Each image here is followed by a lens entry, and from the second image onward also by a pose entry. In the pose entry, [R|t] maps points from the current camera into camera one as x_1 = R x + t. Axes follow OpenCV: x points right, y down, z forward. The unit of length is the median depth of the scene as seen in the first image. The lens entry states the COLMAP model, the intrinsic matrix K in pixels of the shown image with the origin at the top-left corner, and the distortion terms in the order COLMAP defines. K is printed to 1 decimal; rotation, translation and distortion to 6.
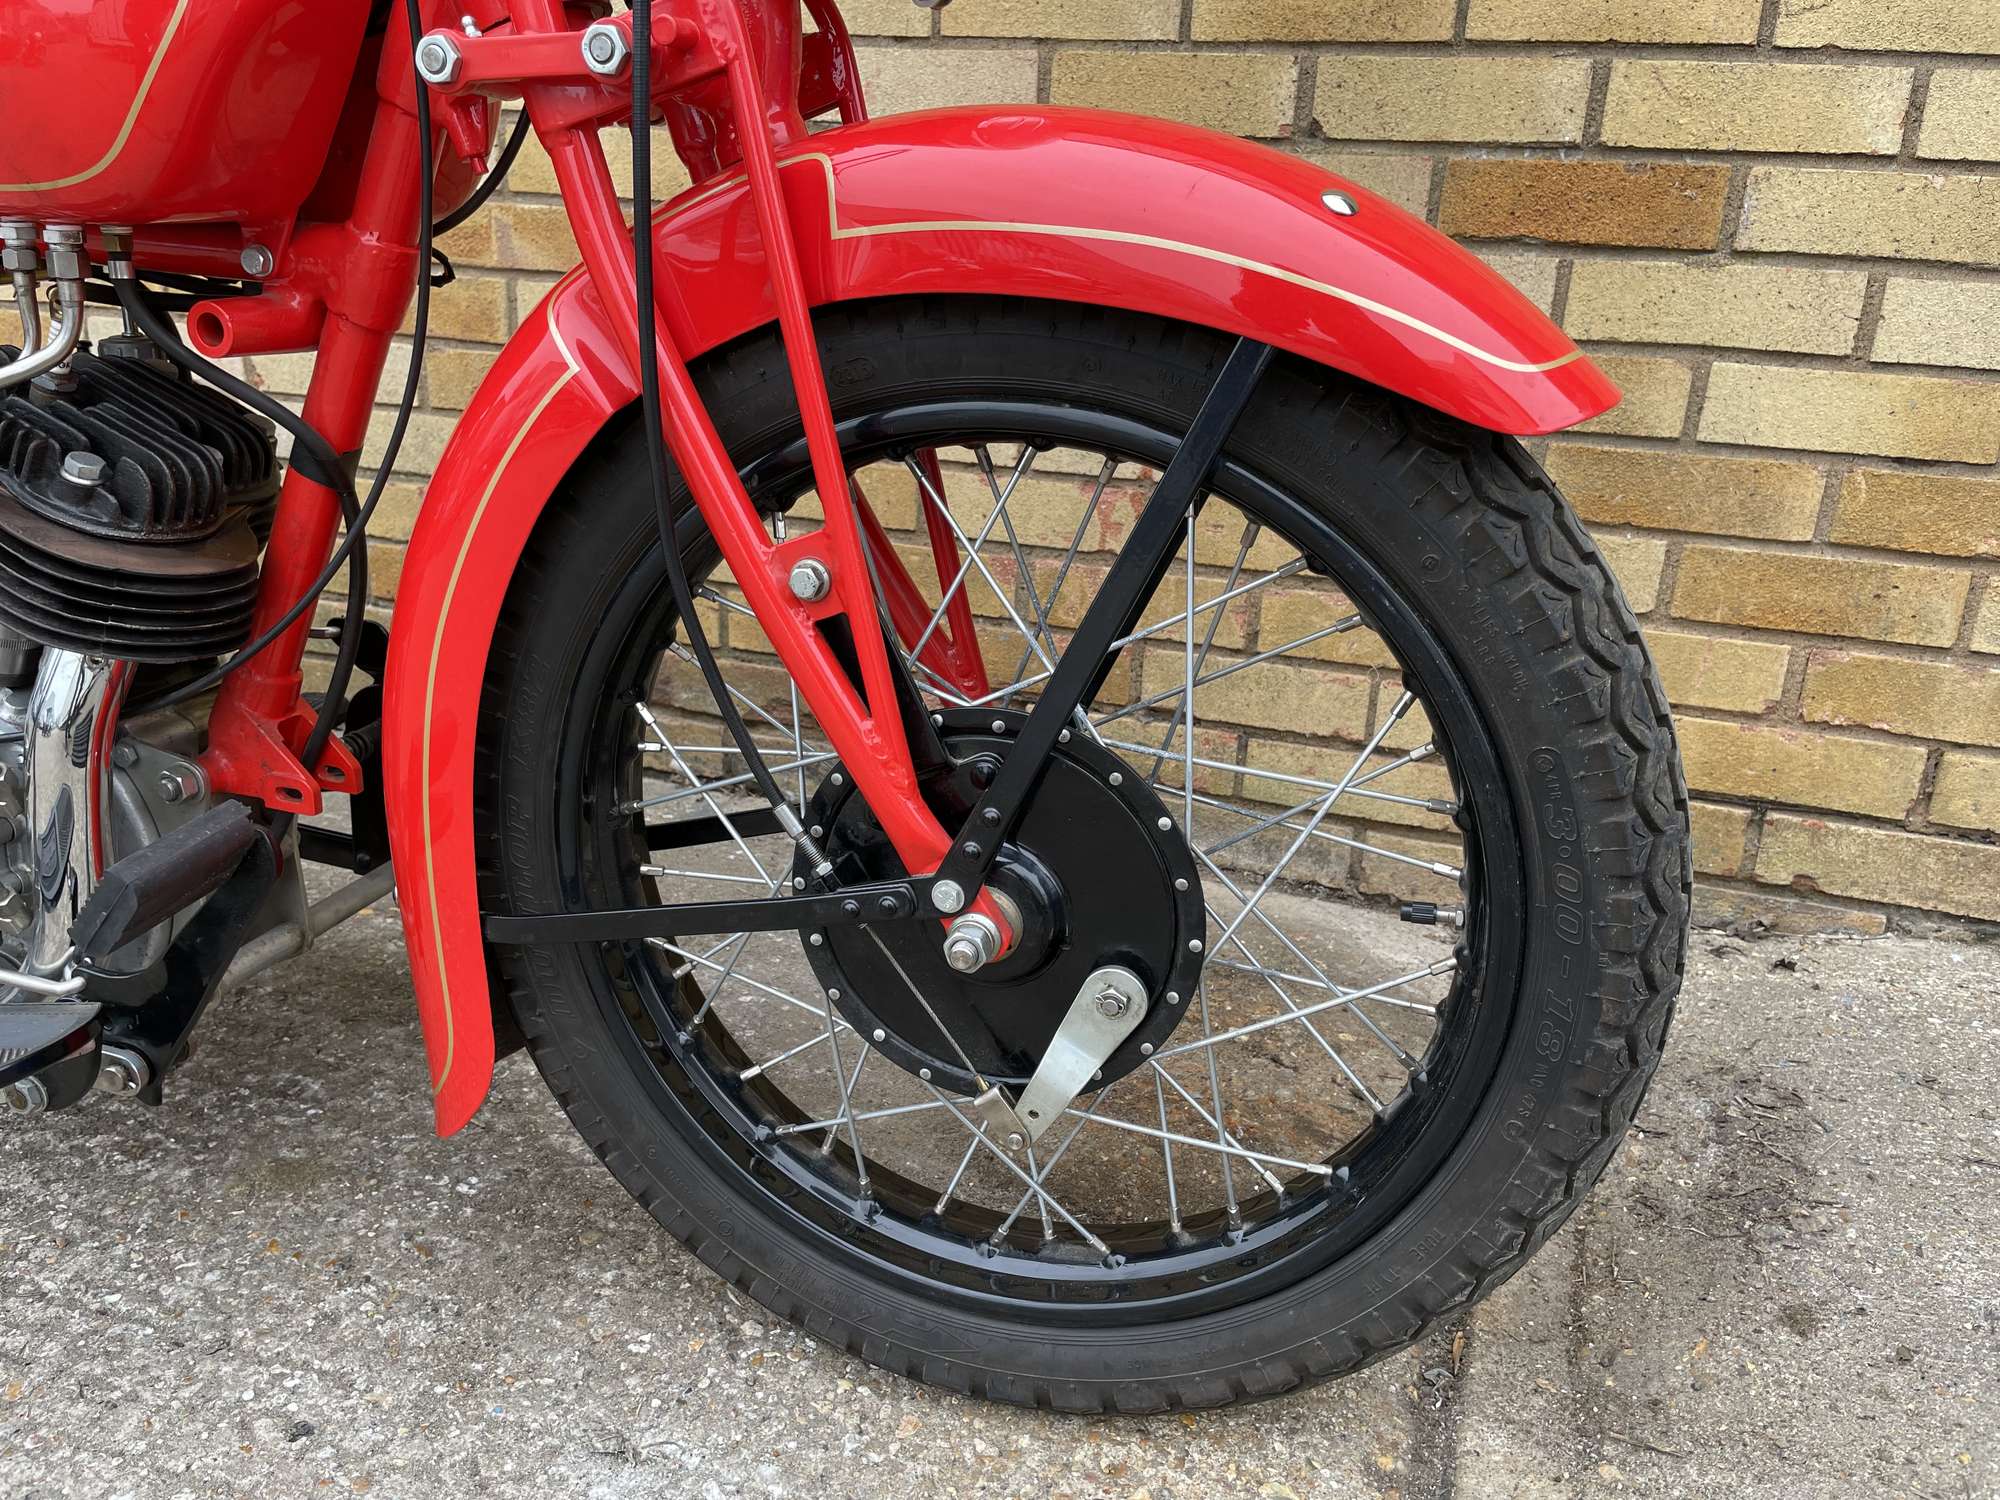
lens RADIAL K [[1536.1, 0, 1000.2], [0, 1536.1, 738.6], [0, 0, 1]] dist [0.085417, -0.126016]
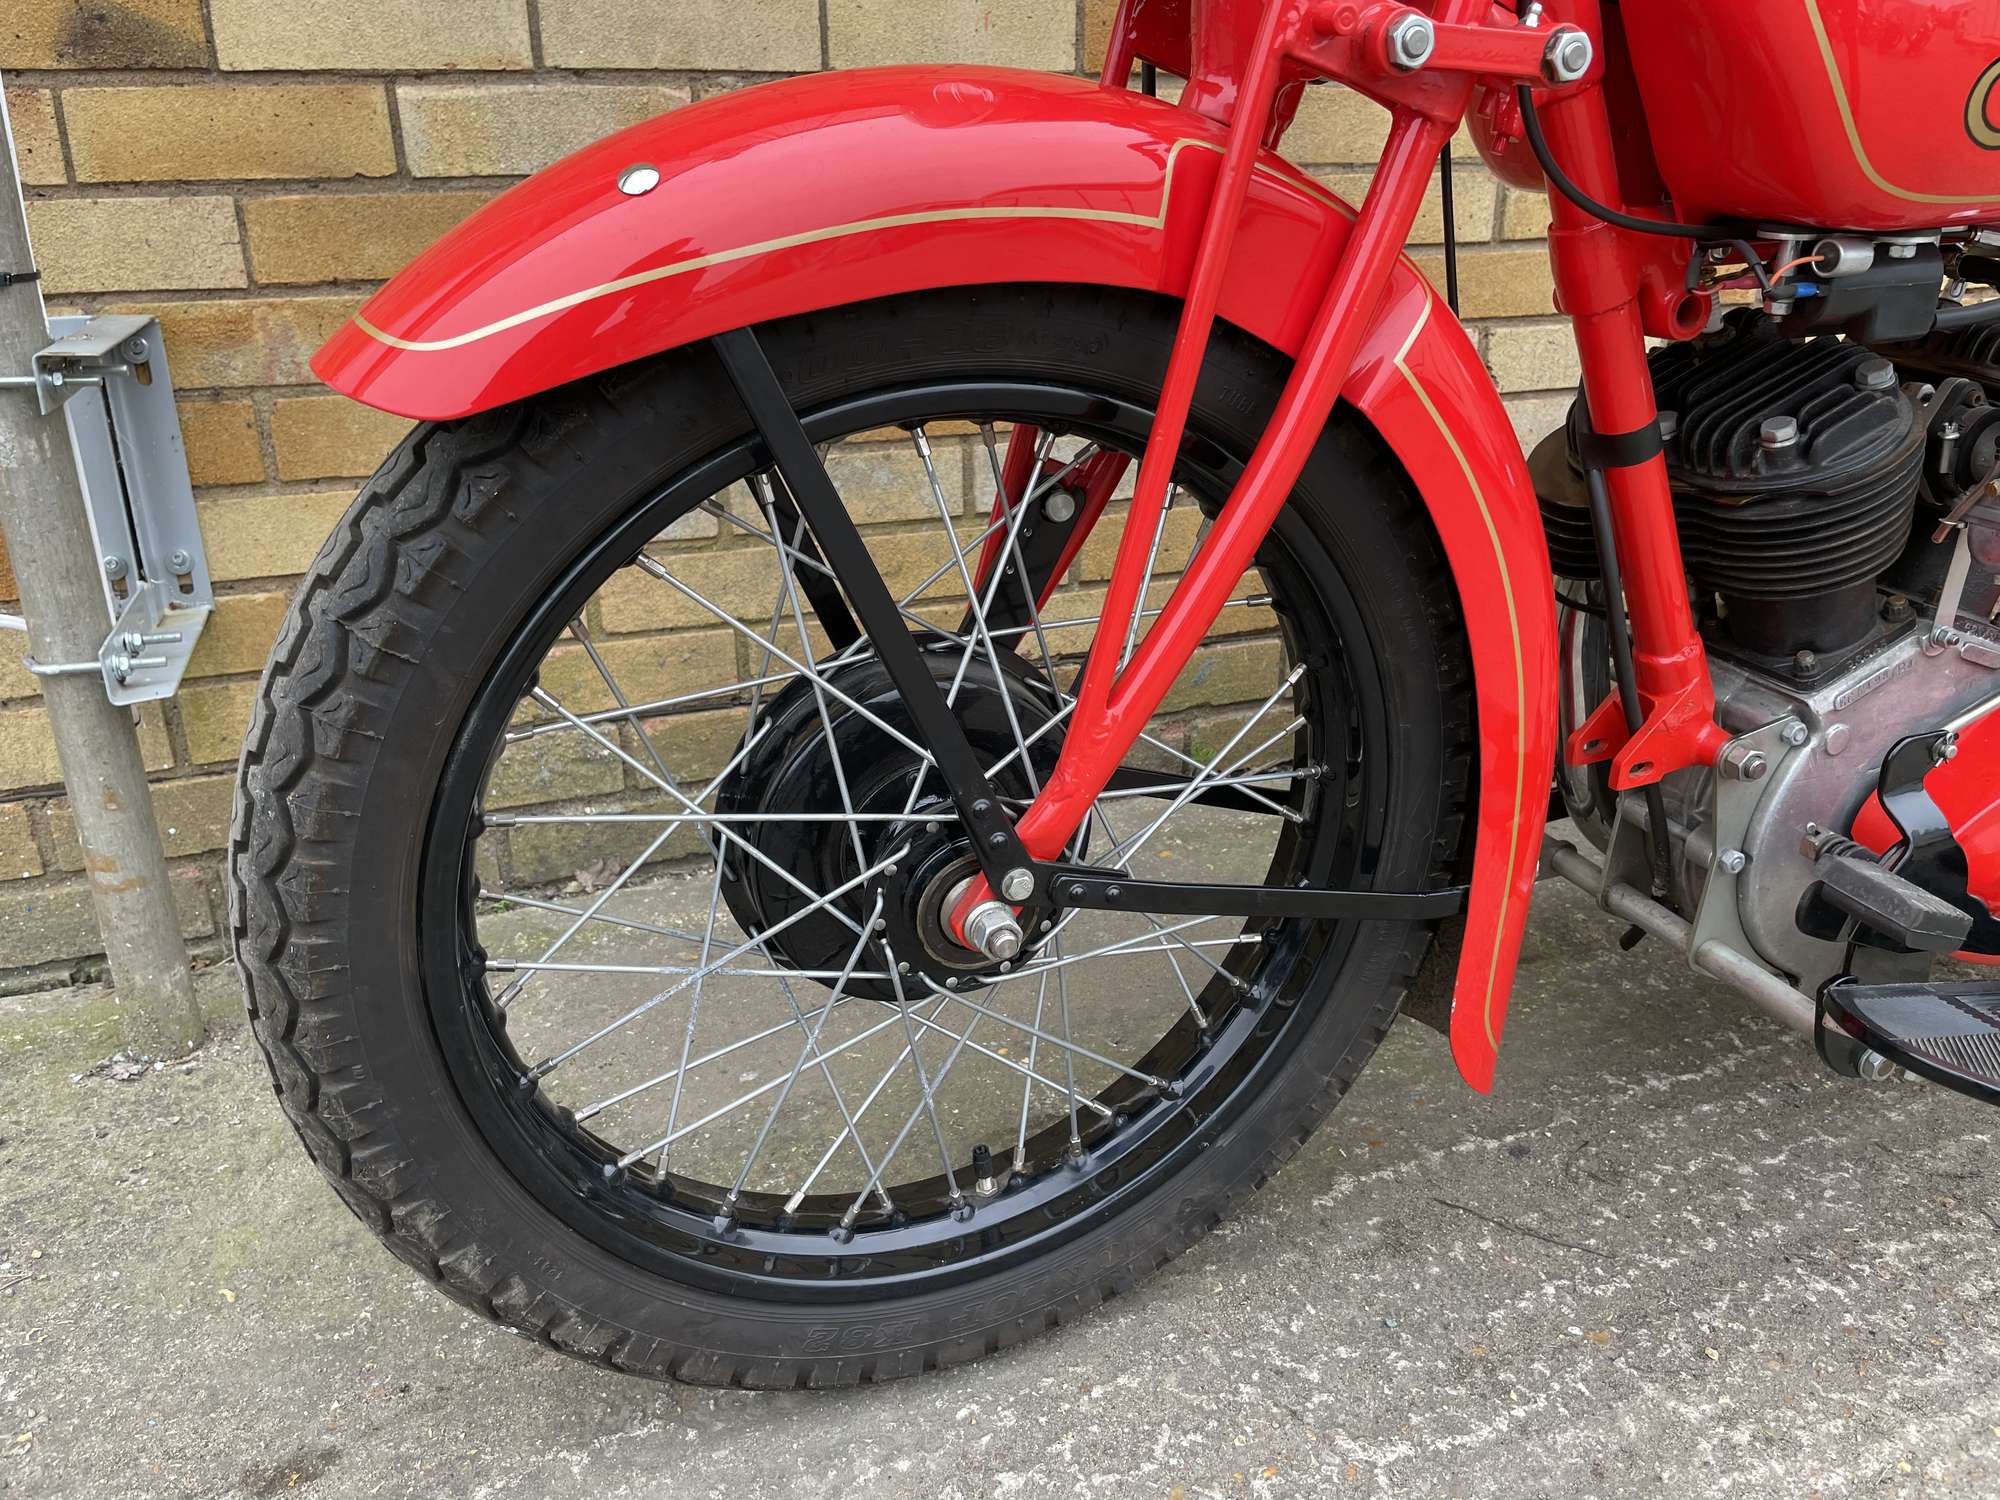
lens RADIAL K [[1536.1, 0, 994.5], [0, 1536.1, 728.7], [0, 0, 1]] dist [0.085417, -0.126016]
pose [[0.770134, -0.272425, 0.576782, -2.207116], [0.250046, 0.960778, 0.119926, -0.373447], [-0.586830, 0.051863, 0.808047, 0.763988]]
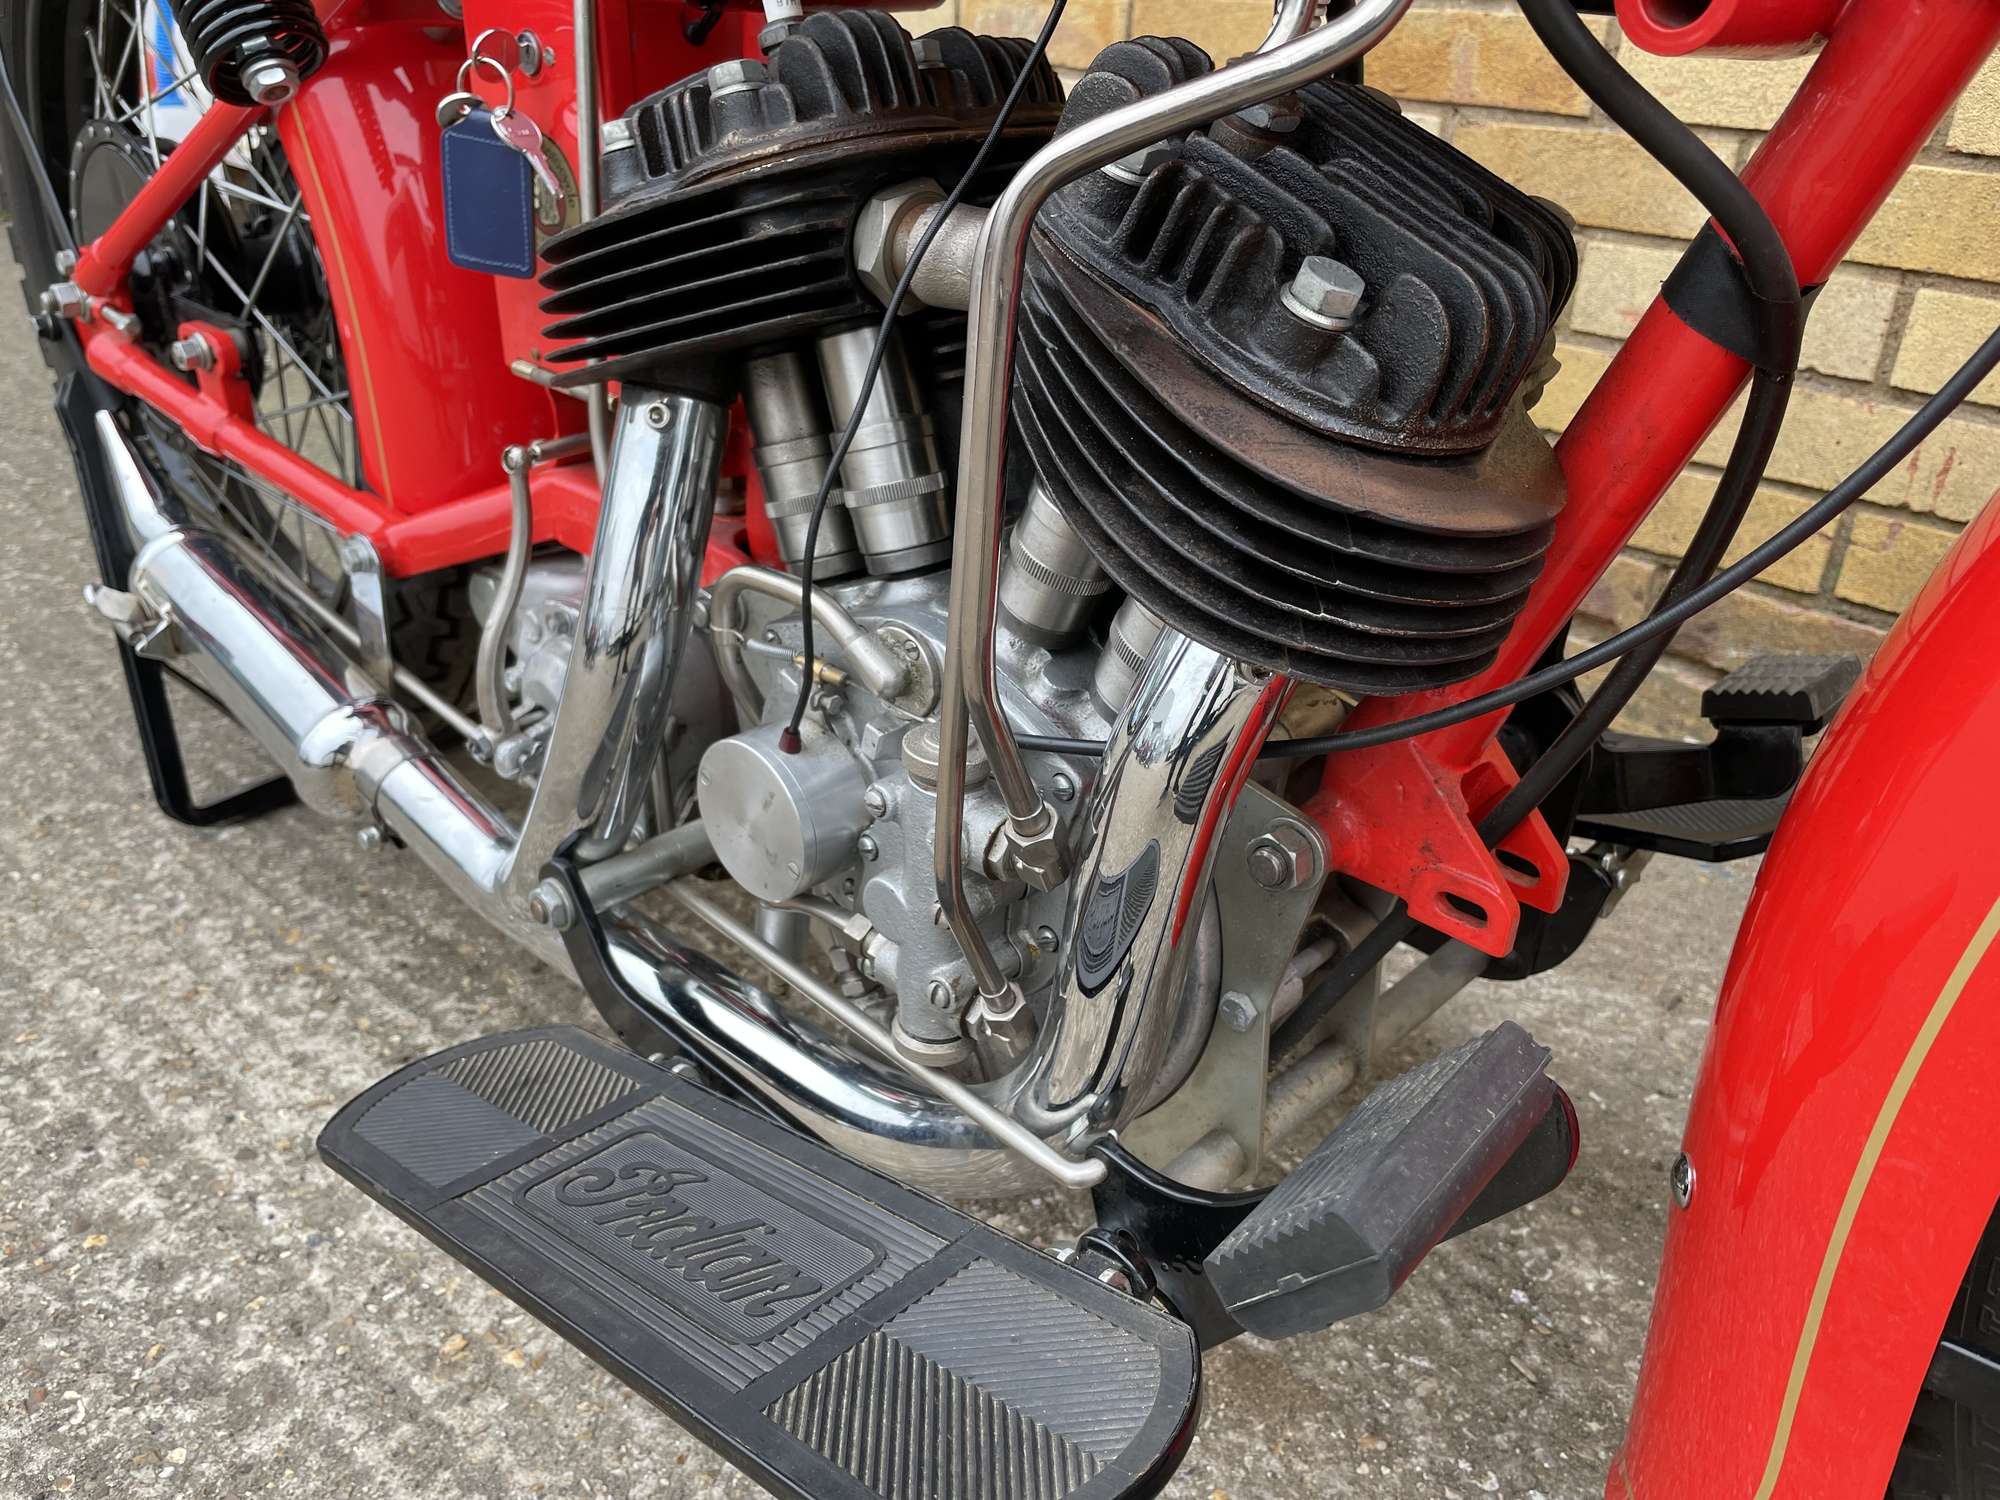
lens RADIAL K [[1536.1, 0, 991.0], [0, 1536.1, 756.0], [0, 0, 1]] dist [0.085417, -0.126016]
pose [[0.891534, 0.192664, -0.409937, -0.344048], [-0.141779, 0.978249, 0.151419, -0.068083], [0.430194, -0.076875, 0.899457, 0.383177]]
